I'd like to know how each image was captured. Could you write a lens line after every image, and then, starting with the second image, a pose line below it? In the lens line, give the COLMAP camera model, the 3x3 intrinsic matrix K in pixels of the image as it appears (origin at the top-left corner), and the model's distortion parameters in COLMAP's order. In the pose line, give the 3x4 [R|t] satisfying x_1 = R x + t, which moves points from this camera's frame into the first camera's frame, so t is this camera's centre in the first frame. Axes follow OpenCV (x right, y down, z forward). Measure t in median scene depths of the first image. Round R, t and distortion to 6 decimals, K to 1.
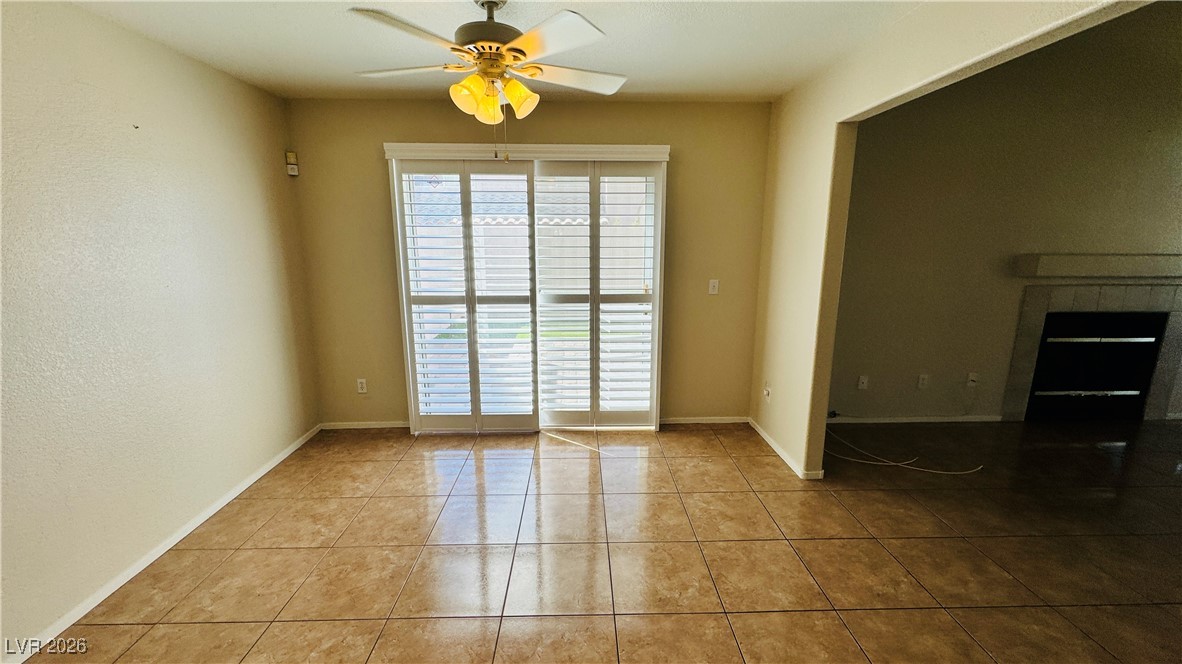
lens RADIAL K [[473.1, 0, 592.3], [0, 473.1, 329.9], [0, 0, 1]] dist [-0.003706, 0.000798]
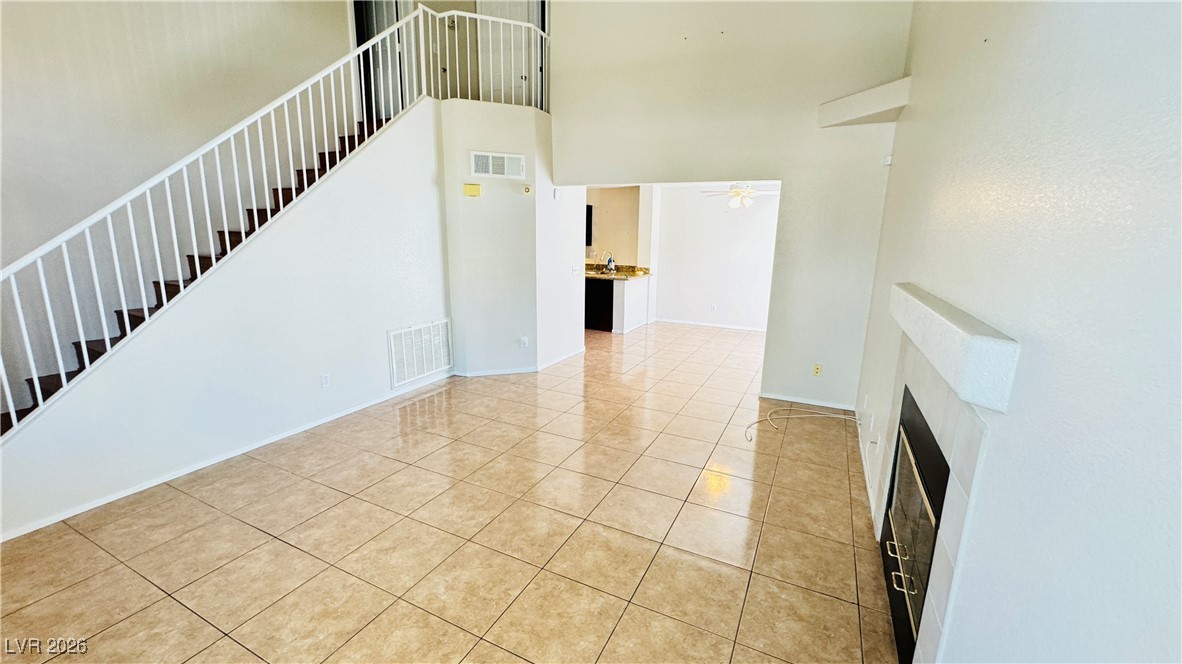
lens RADIAL K [[473.1, 0, 591.4], [0, 473.1, 329.6], [0, 0, 1]] dist [-0.003706, 0.000798]
pose [[-0.470334, 0.165932, -0.866748, 1.665128], [-0.203730, 0.935217, 0.289593, -0.194515], [0.858650, 0.312788, -0.406059, 0.862950]]
